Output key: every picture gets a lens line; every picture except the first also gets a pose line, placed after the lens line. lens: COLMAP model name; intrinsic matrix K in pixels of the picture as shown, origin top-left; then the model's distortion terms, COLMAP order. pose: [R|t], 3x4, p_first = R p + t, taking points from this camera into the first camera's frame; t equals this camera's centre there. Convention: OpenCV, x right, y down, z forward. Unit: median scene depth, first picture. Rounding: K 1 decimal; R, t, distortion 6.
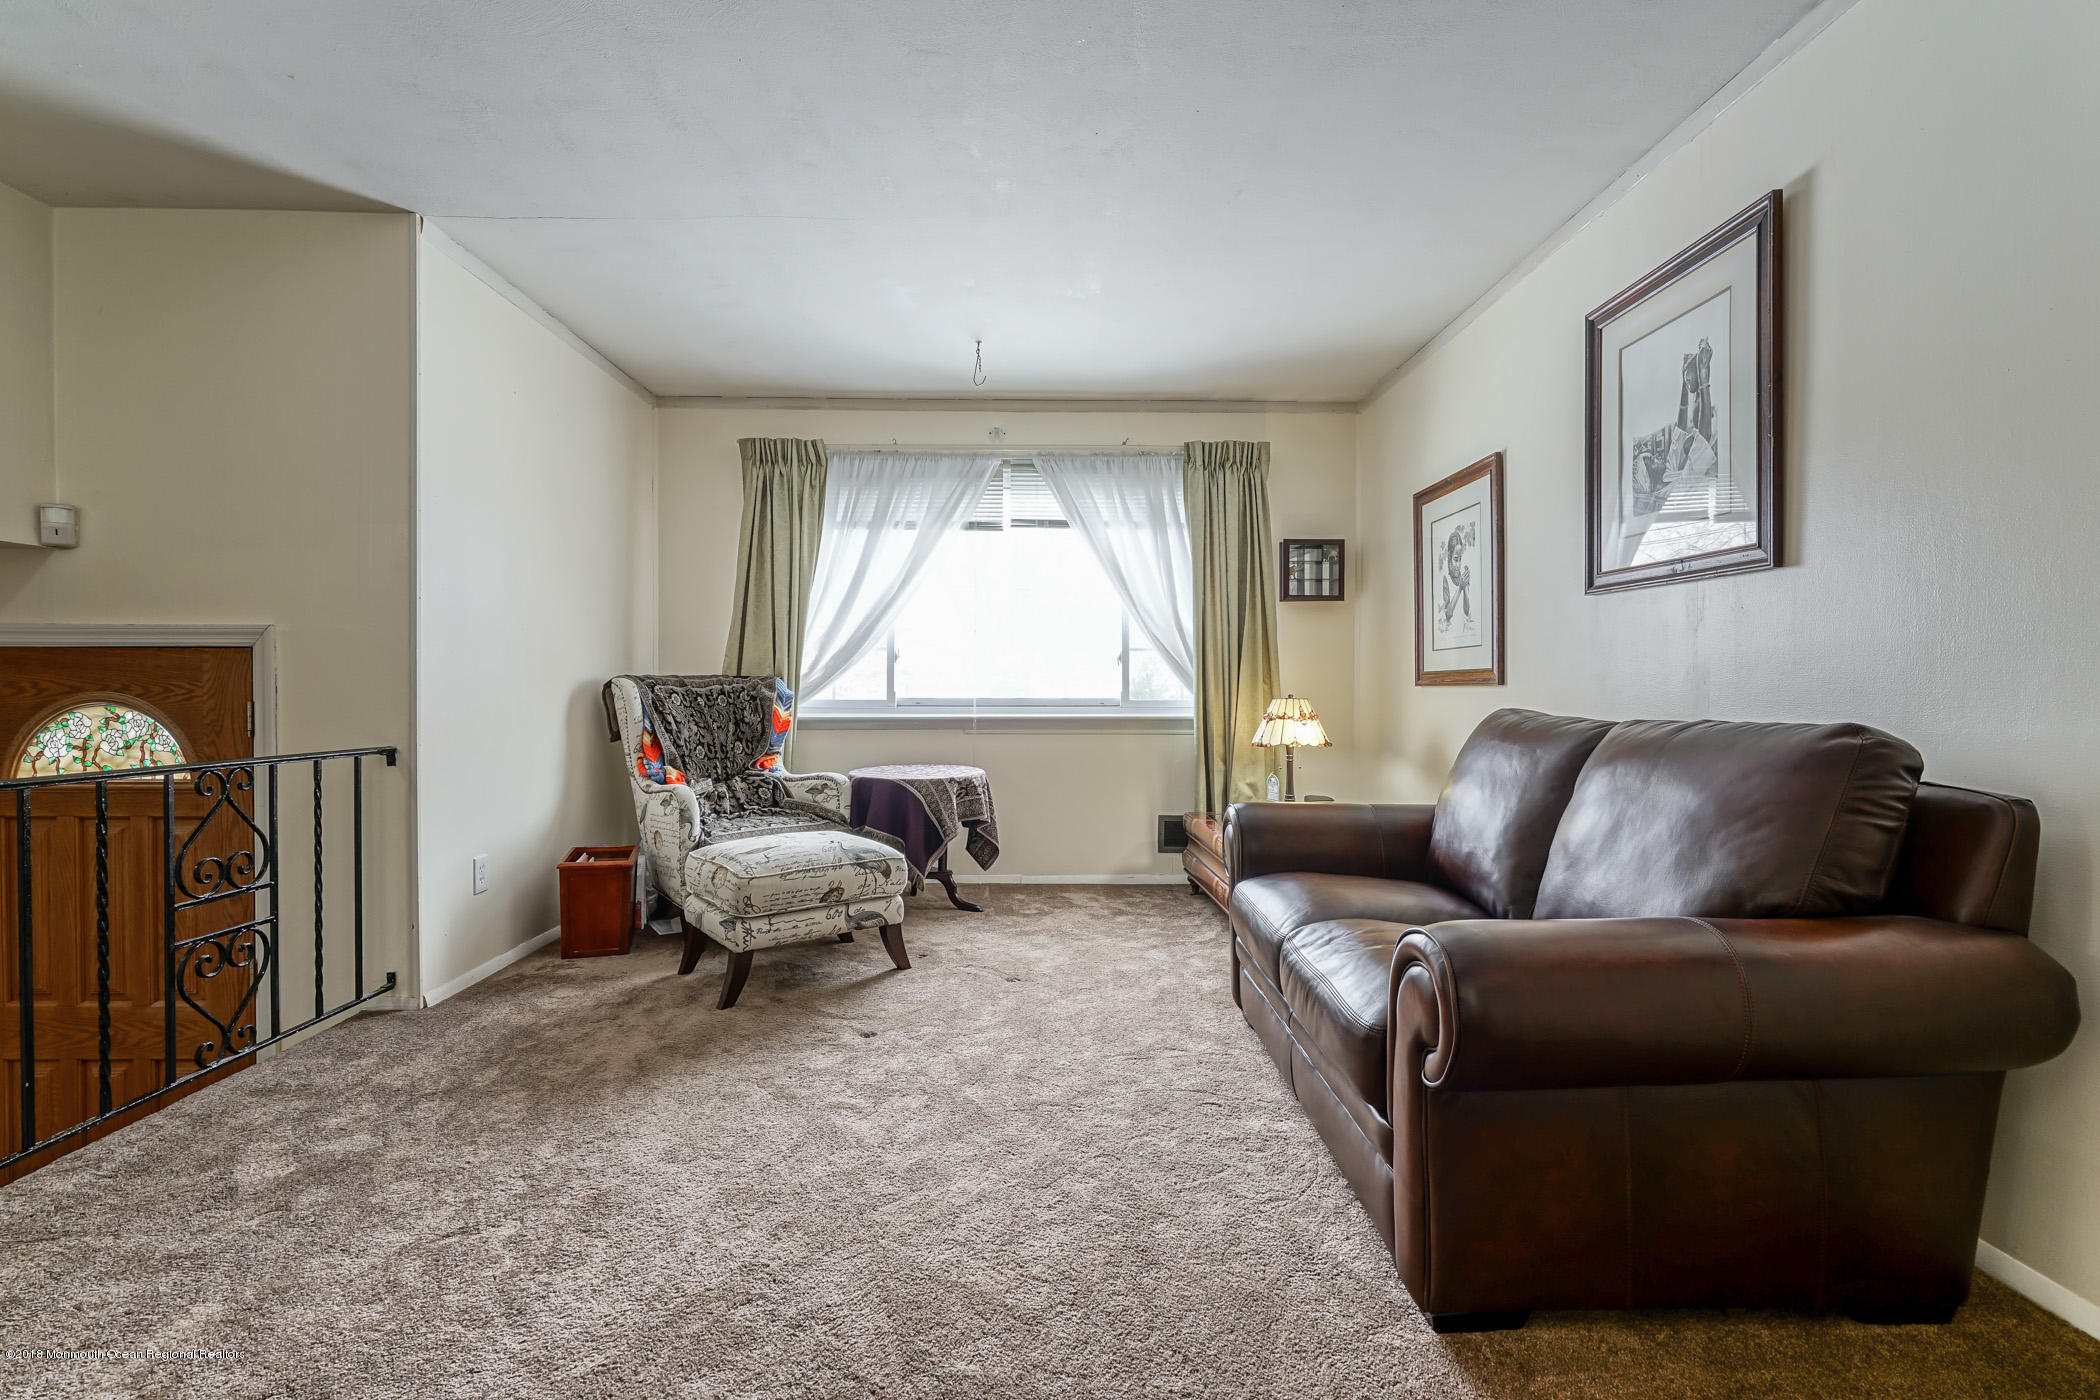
lens RADIAL K [[946.3, 0, 1053.7], [0, 946.3, 701.1], [0, 0, 1]] dist [-0.003087, 0.001182]
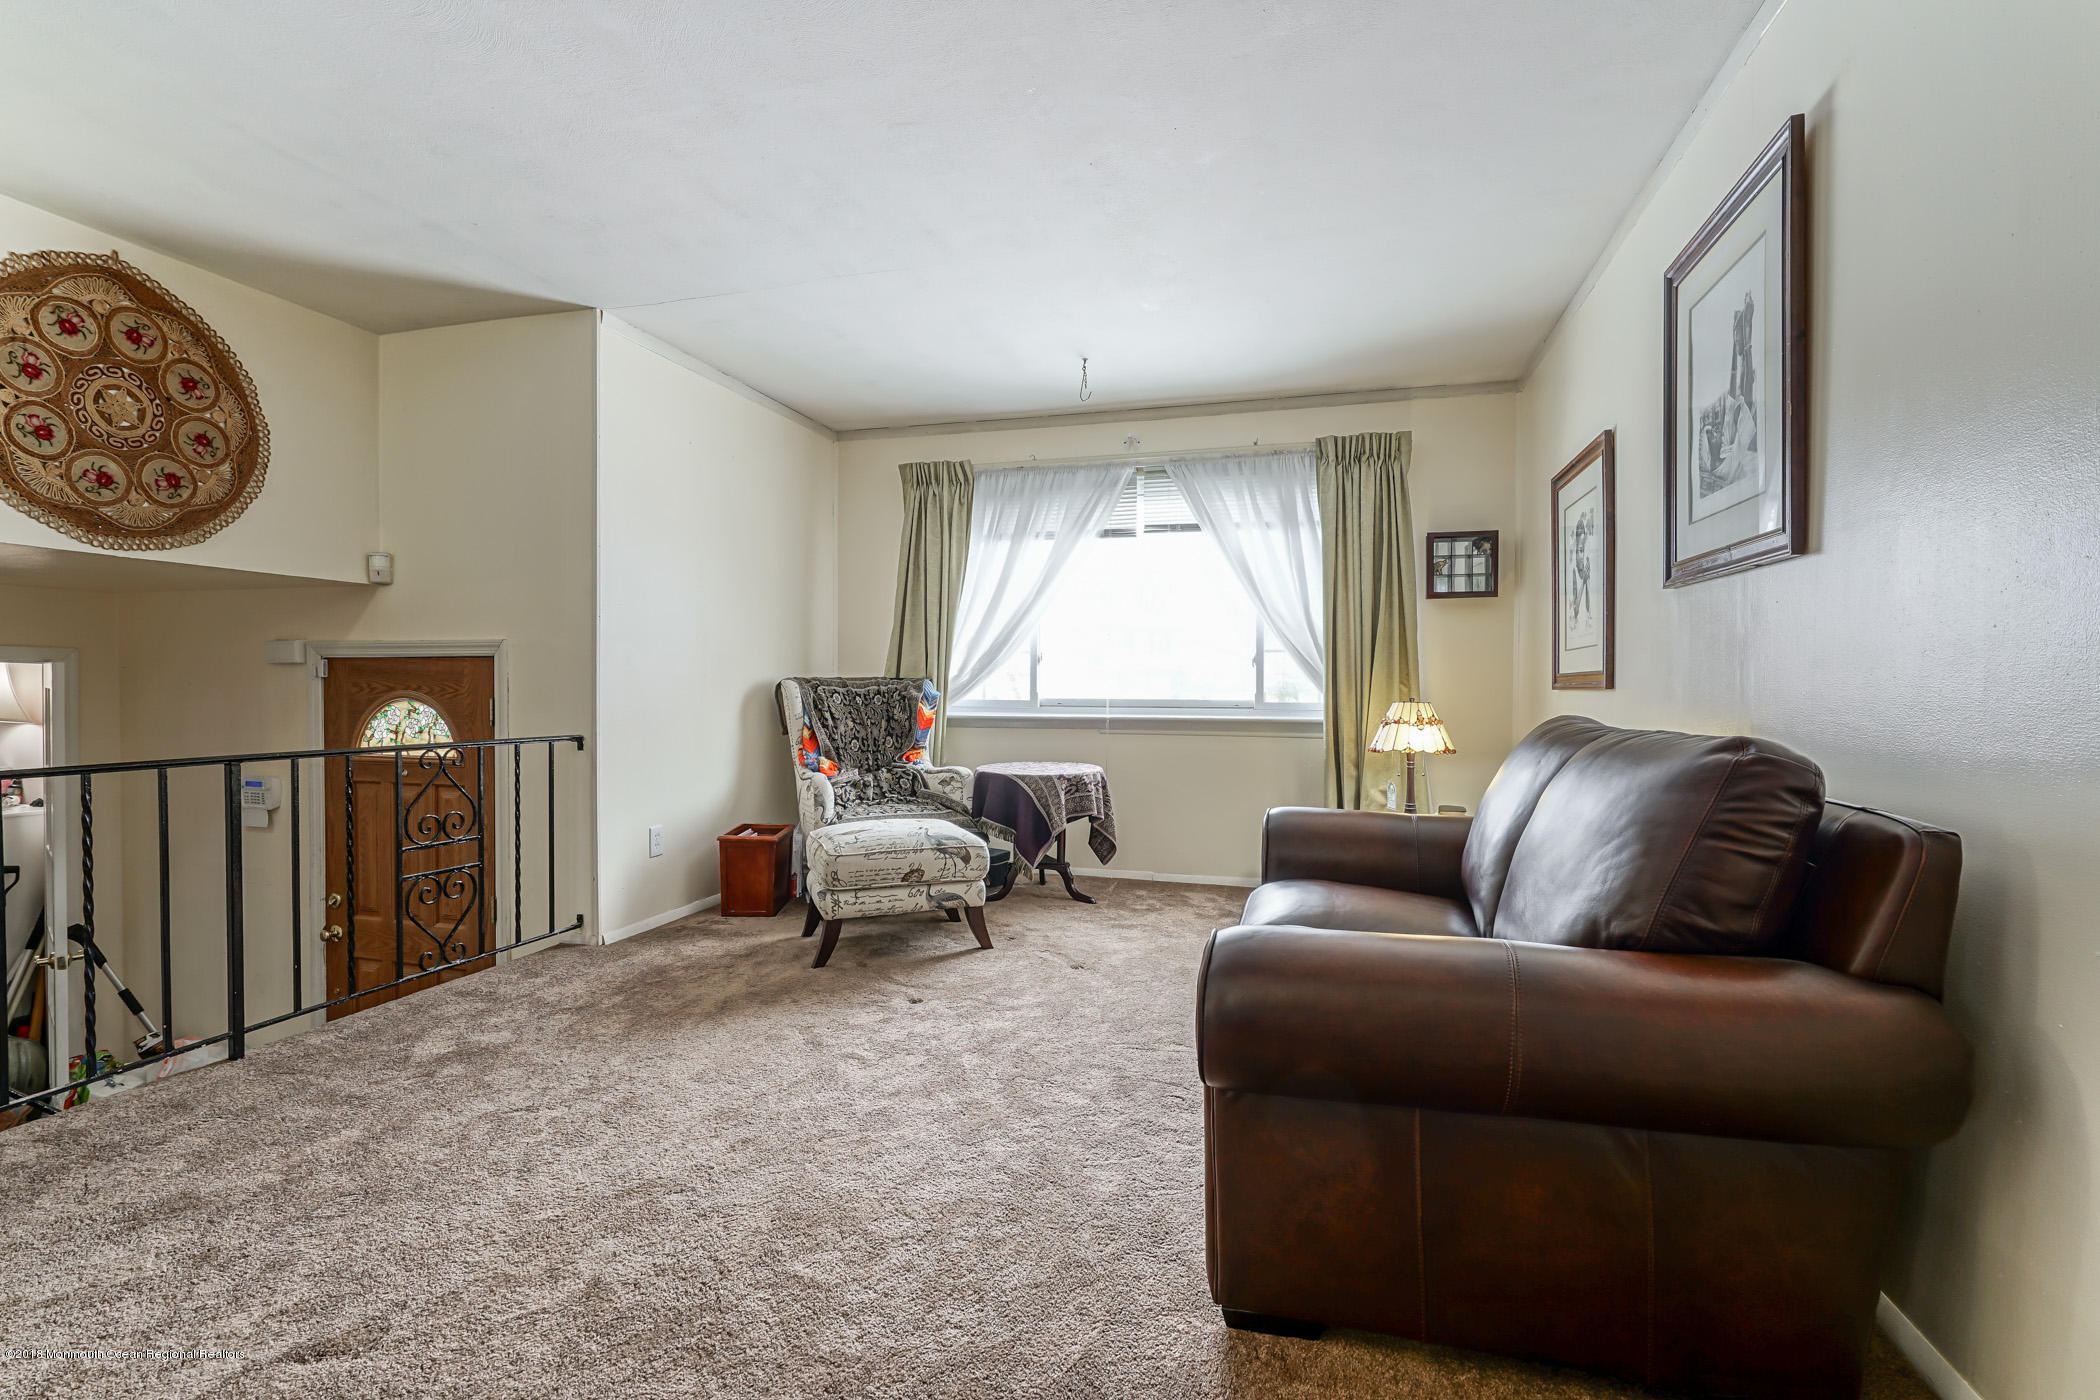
lens RADIAL K [[946.3, 0, 1053.7], [0, 946.3, 701.1], [0, 0, 1]] dist [-0.003087, 0.001182]
pose [[0.955177, 0.007540, -0.295940, 0.274022], [-0.007467, 0.999971, 0.001374, -0.003304], [0.295942, 0.000897, 0.955206, -0.015833]]
